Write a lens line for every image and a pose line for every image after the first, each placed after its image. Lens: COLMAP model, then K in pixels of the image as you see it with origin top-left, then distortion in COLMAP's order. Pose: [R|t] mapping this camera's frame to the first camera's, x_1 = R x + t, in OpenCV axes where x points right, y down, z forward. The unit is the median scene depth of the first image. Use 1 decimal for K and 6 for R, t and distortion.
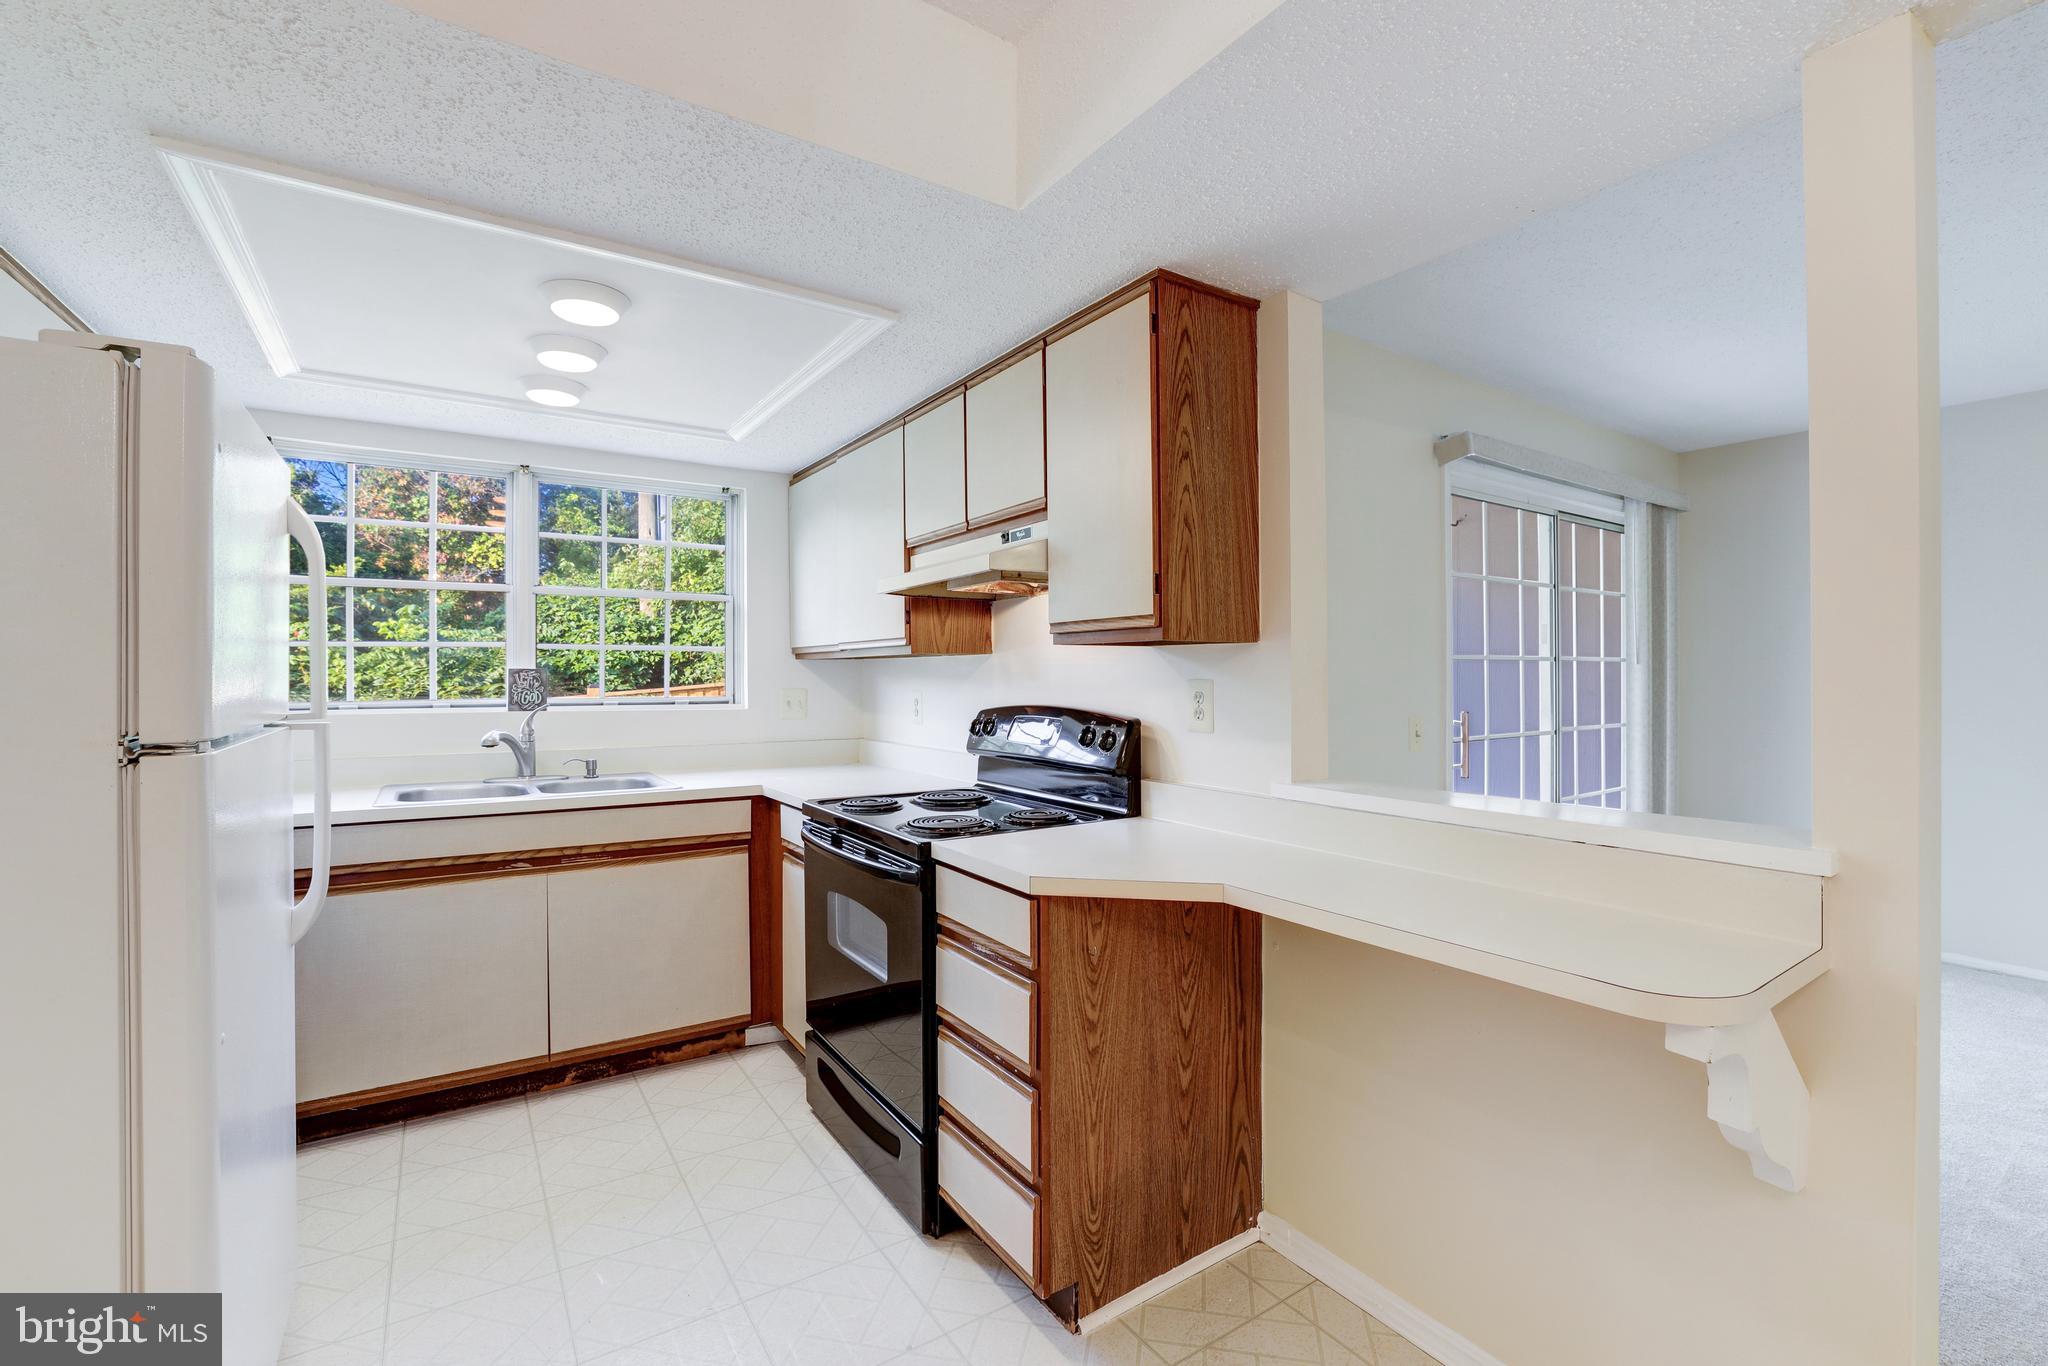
lens RADIAL K [[887.8, 0, 1022.5], [0, 887.8, 676.1], [0, 0, 1]] dist [-0.054479, 0.023098]
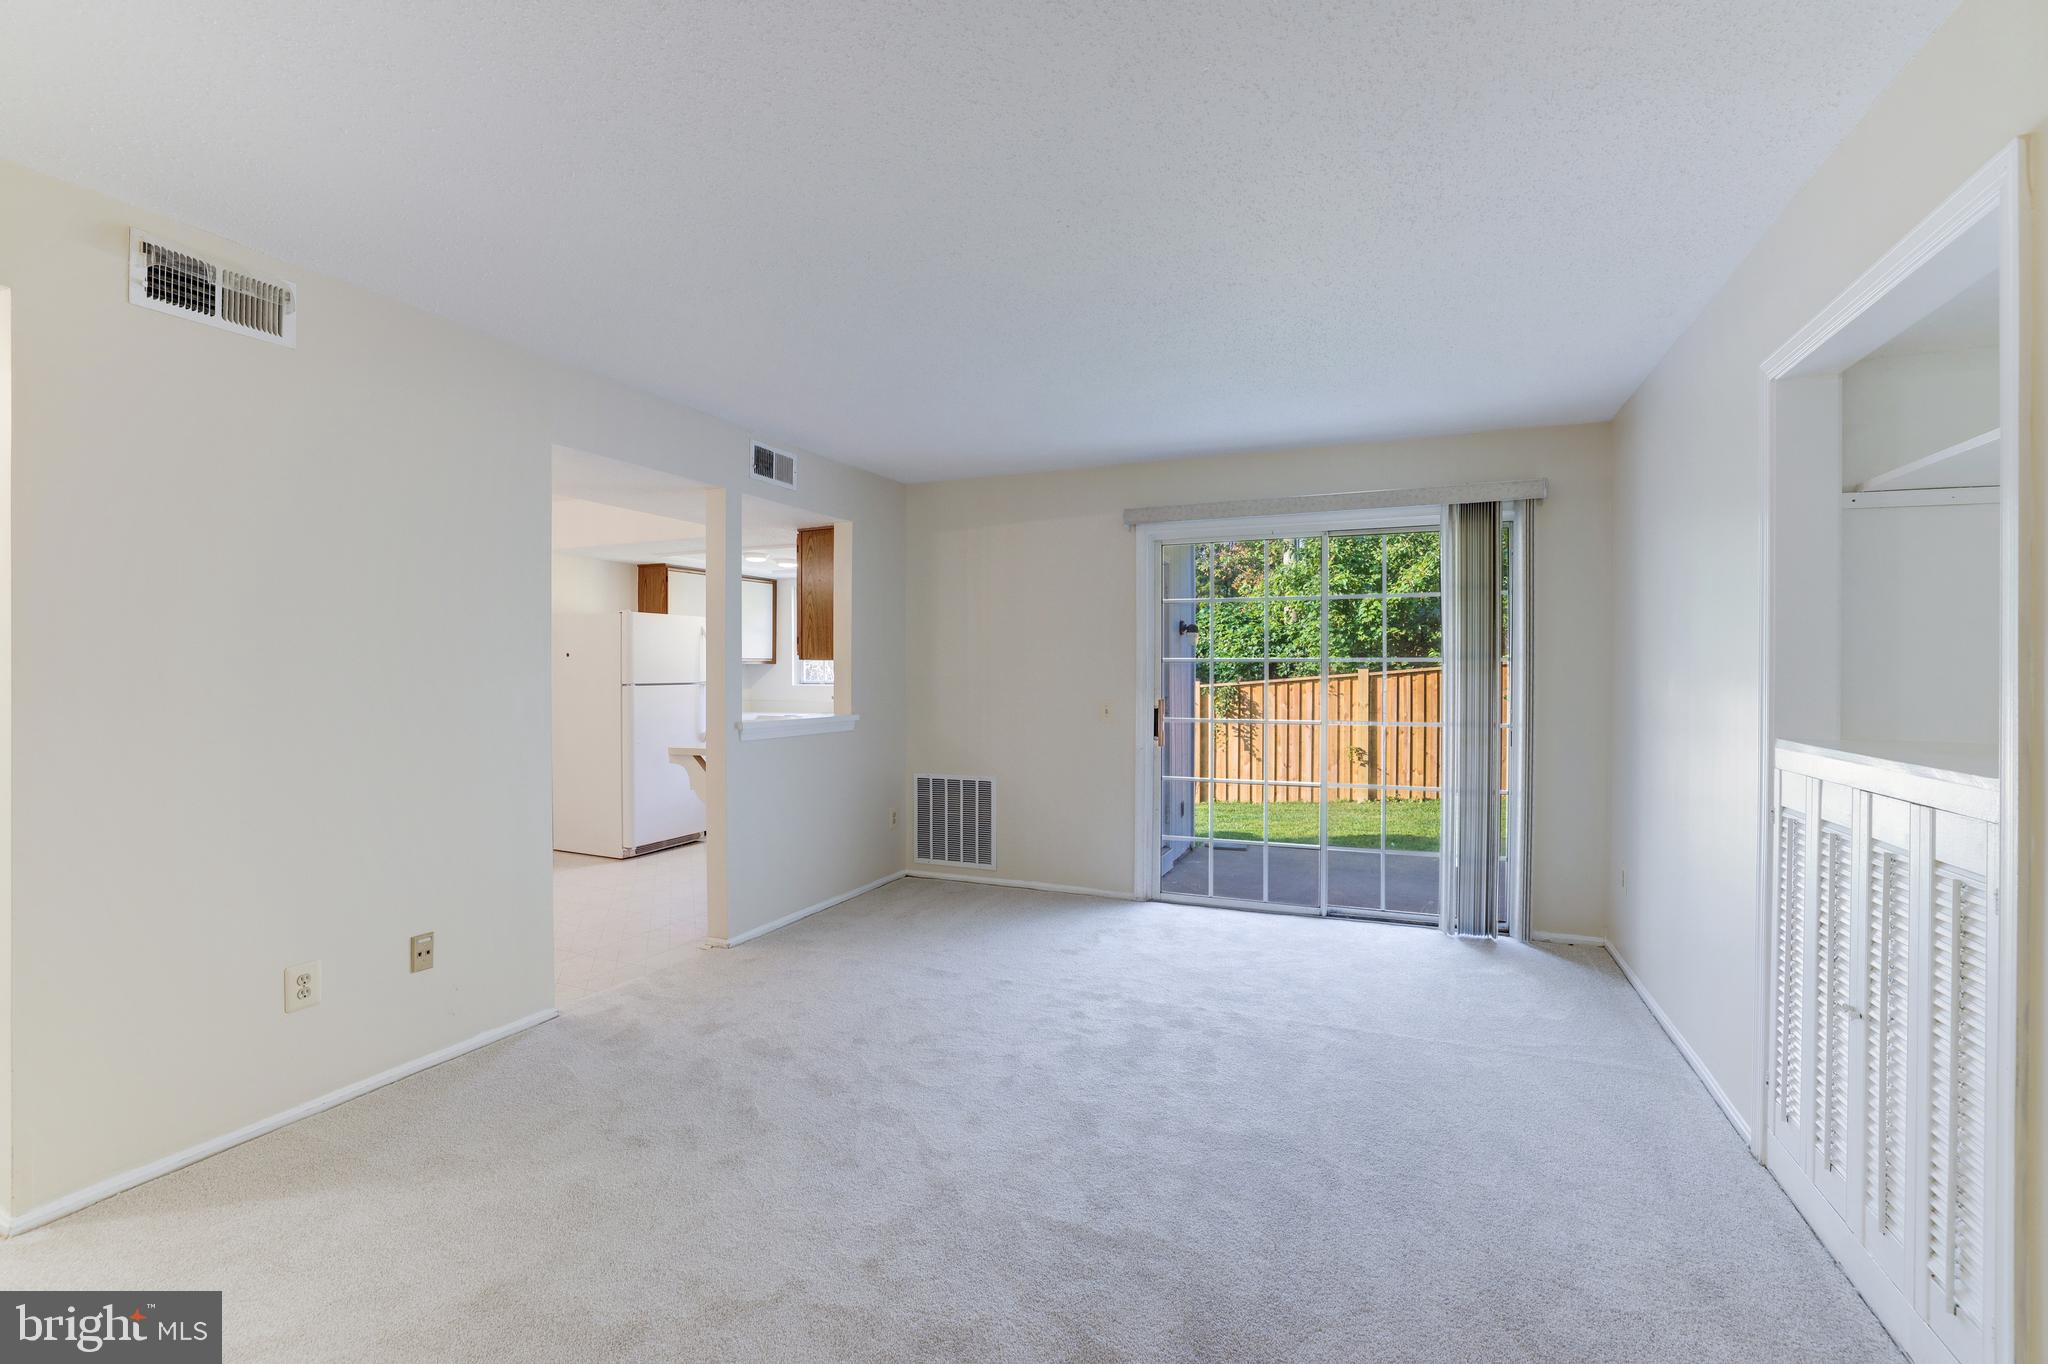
lens RADIAL K [[887.8, 0, 1022.5], [0, 887.8, 675.1], [0, 0, 1]] dist [-0.054479, 0.023098]
pose [[0.543230, 0.007610, -0.839550, 2.602158], [-0.004317, 0.999971, 0.006271, -0.012068], [0.839573, 0.000218, 0.543247, 0.049143]]
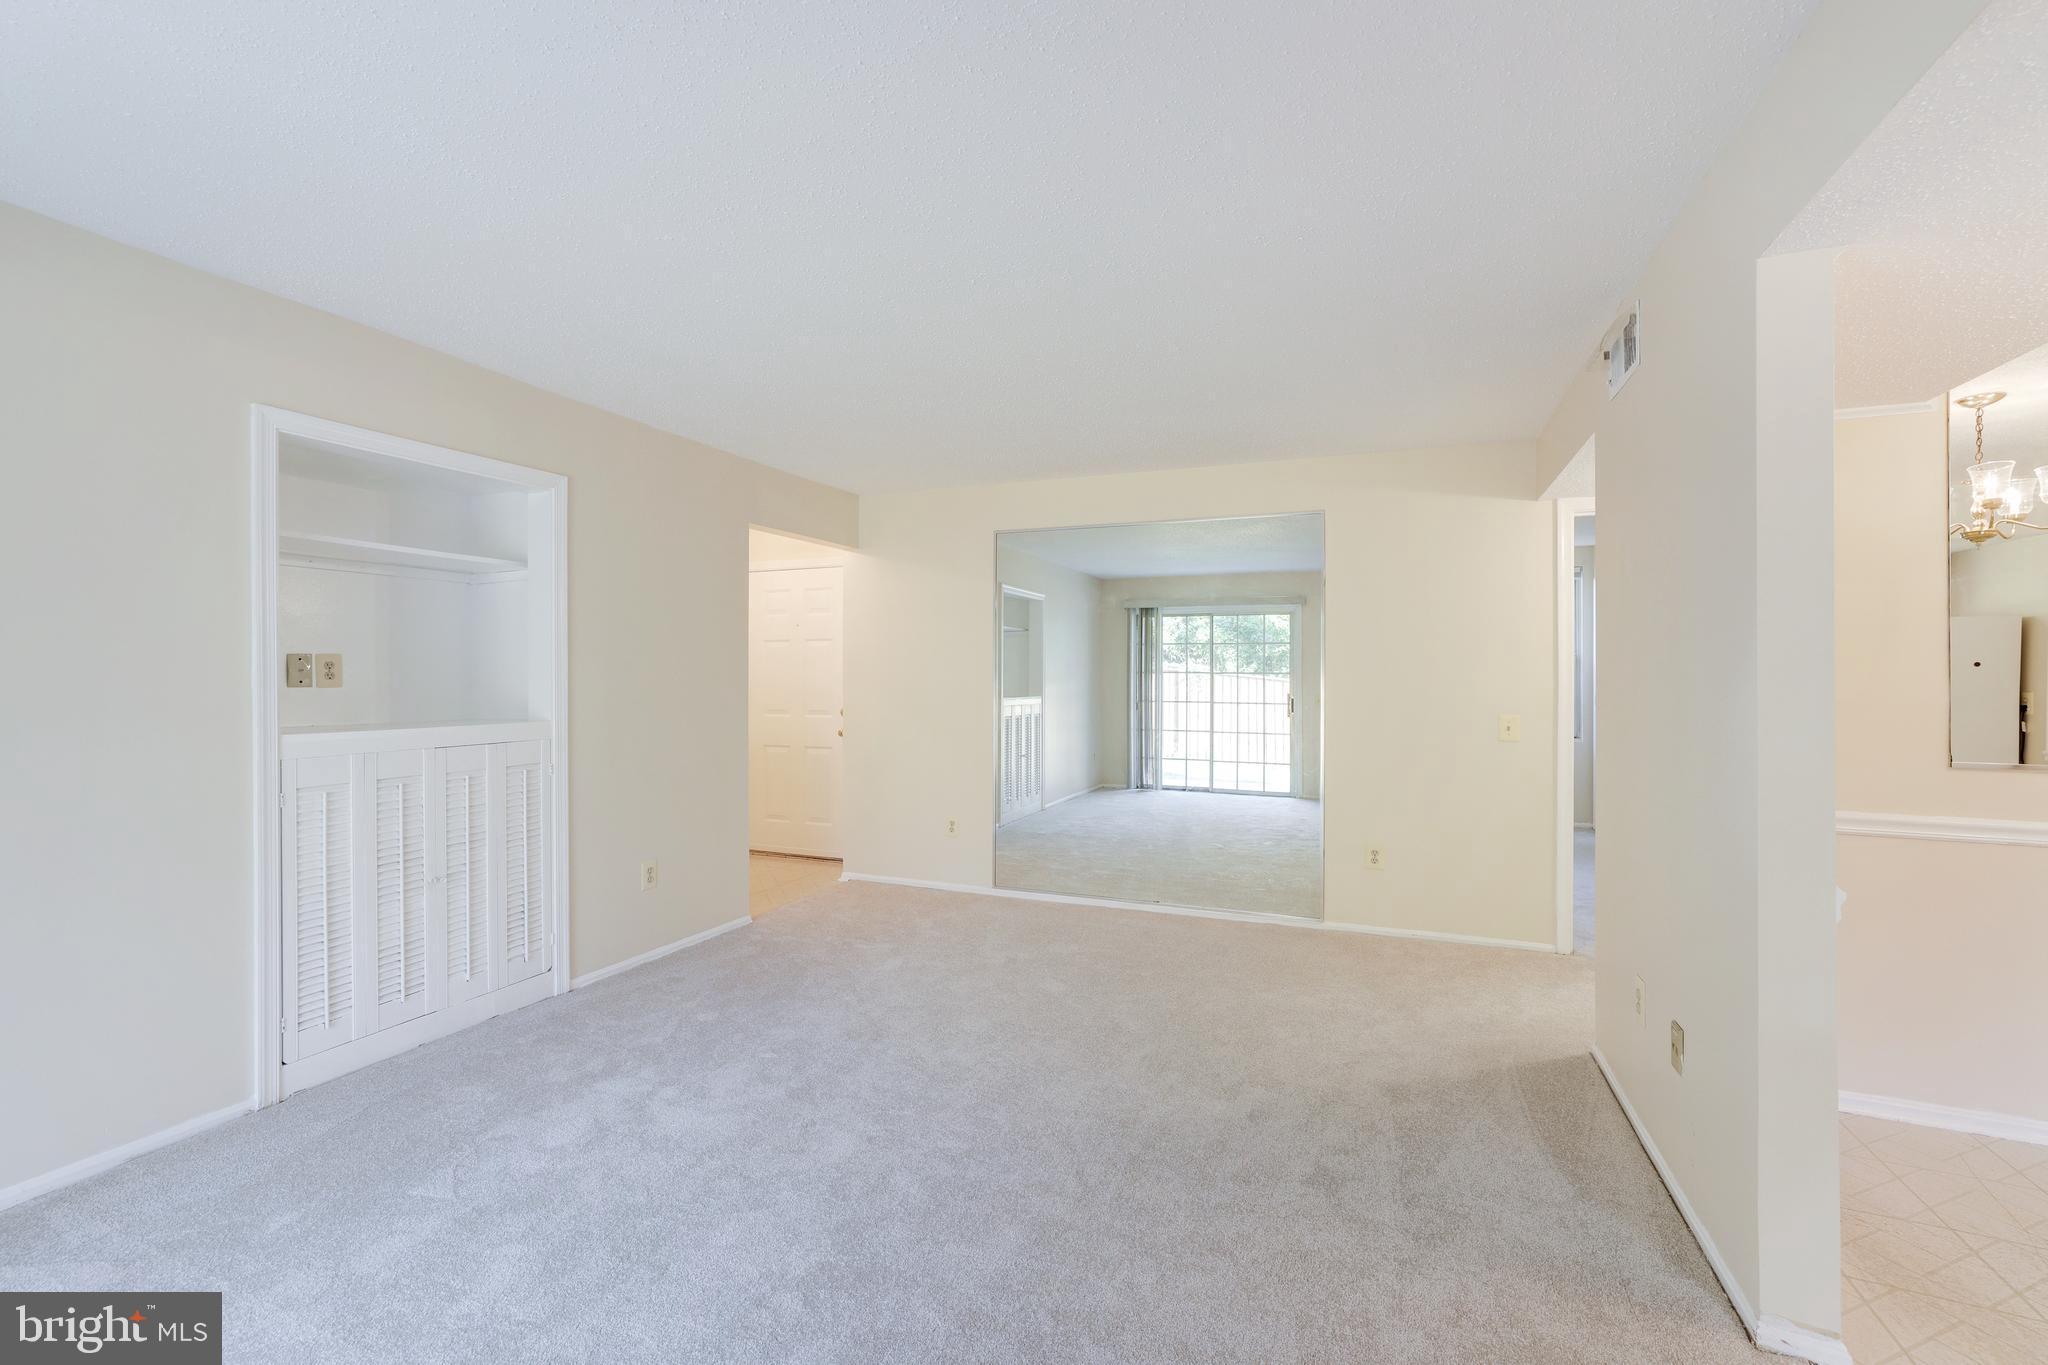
lens RADIAL K [[881.4, 0, 1028.0], [0, 881.4, 673.3], [0, 0, 1]] dist [-0.016674, 0.022747]
pose [[-0.567459, 0.002538, 0.823398, 0.539330], [-0.001370, 0.999991, -0.004027, -0.015258], [-0.823401, -0.003413, -0.567450, 1.239629]]
